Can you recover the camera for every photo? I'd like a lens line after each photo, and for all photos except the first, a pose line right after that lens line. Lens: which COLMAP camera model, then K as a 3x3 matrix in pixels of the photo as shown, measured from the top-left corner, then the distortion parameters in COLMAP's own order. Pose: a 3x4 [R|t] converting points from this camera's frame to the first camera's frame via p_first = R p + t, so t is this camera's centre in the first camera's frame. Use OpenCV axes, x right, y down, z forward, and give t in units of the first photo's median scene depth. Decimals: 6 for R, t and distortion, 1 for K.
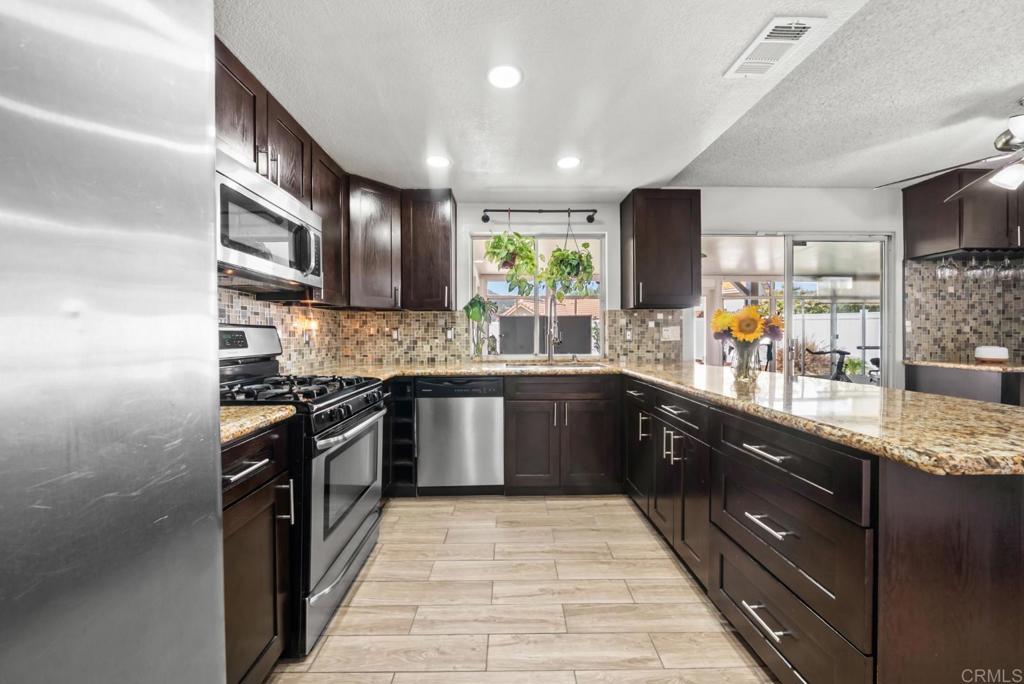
lens RADIAL K [[354.1, 0, 507.9], [0, 354.1, 336.5], [0, 0, 1]] dist [-0.000505, -0.000088]
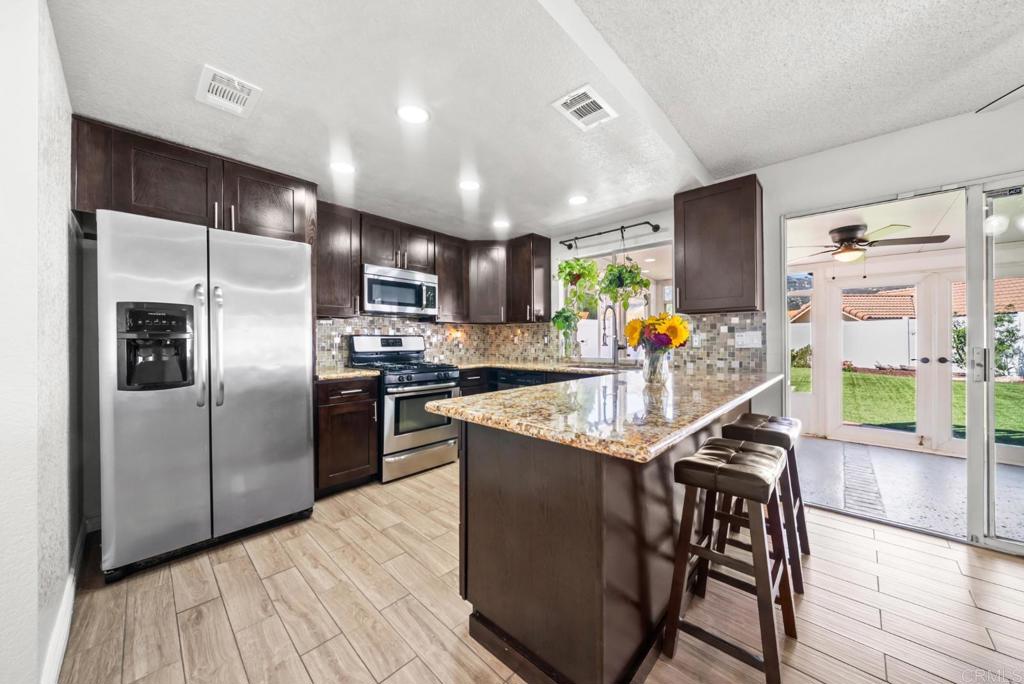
lens RADIAL K [[354.1, 0, 513.2], [0, 354.1, 339.2], [0, 0, 1]] dist [-0.000280, 0.000050]
pose [[0.723783, 0.000703, -0.690028, 0.646486], [-0.004920, 0.999979, -0.004142, -0.002623], [0.690011, 0.006393, 0.723771, -0.028604]]
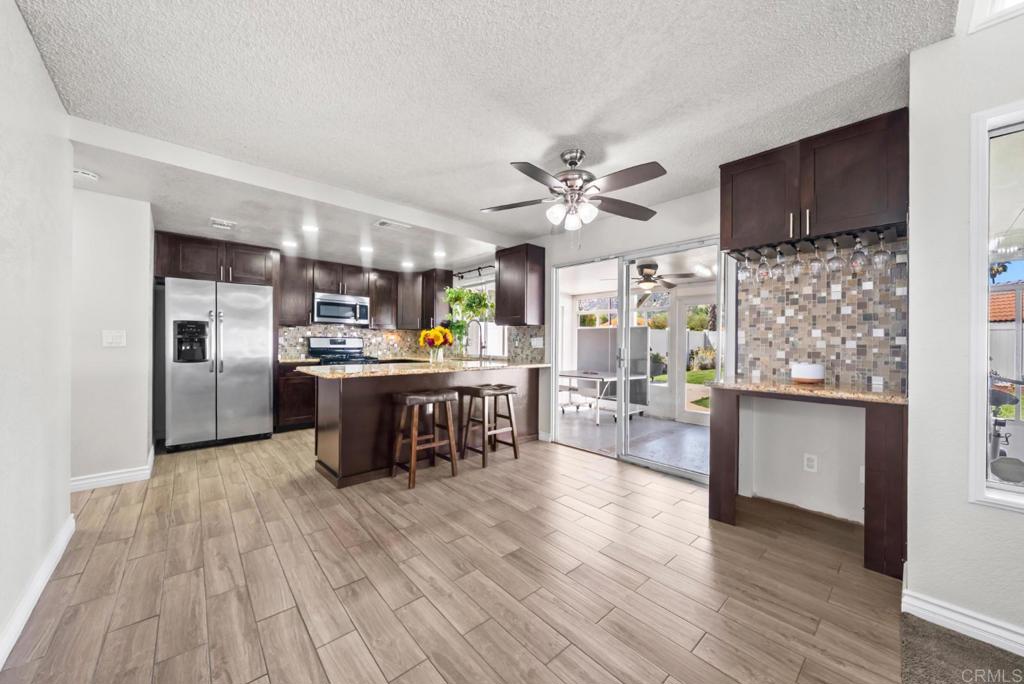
lens RADIAL K [[357.0, 0, 510.5], [0, 357.0, 342.7], [0, 0, 1]] dist [-0.001181, 0.000044]
pose [[0.668849, 0.010579, -0.743323, 1.438618], [-0.017709, 0.999842, -0.001705, -0.003989], [0.743188, 0.014305, 0.668930, -0.015343]]
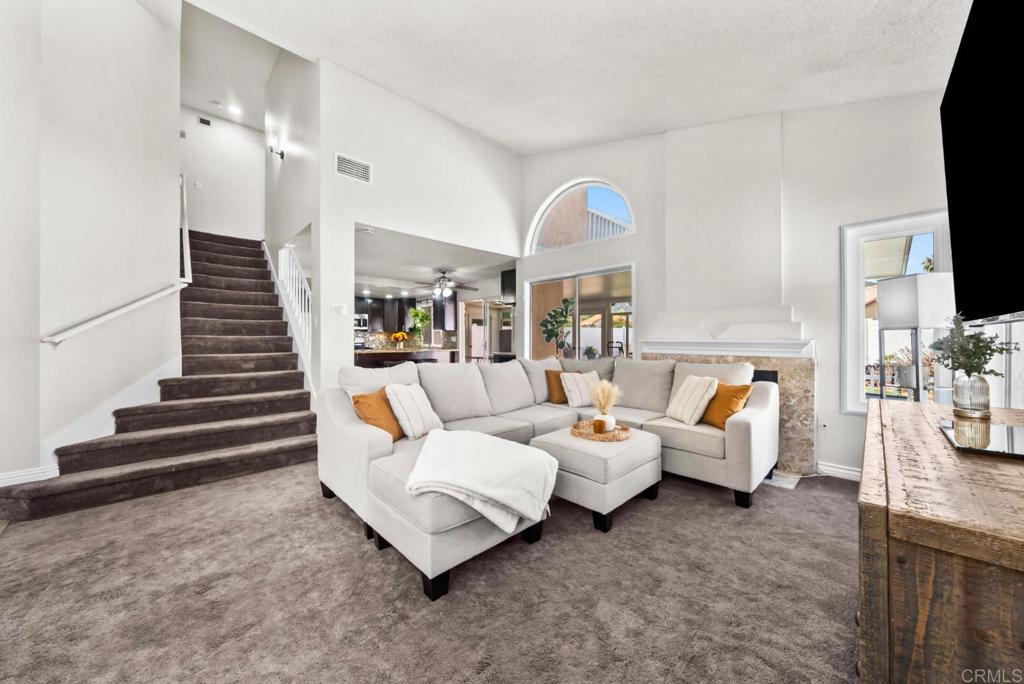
lens RADIAL K [[354.1, 0, 513.2], [0, 354.1, 339.2], [0, 0, 1]] dist [-0.000280, 0.000050]
pose [[0.681915, 0.003973, -0.731420, 2.808639], [-0.008073, 0.999965, -0.002094, -0.002892], [0.731387, 0.007332, 0.681924, -0.543016]]
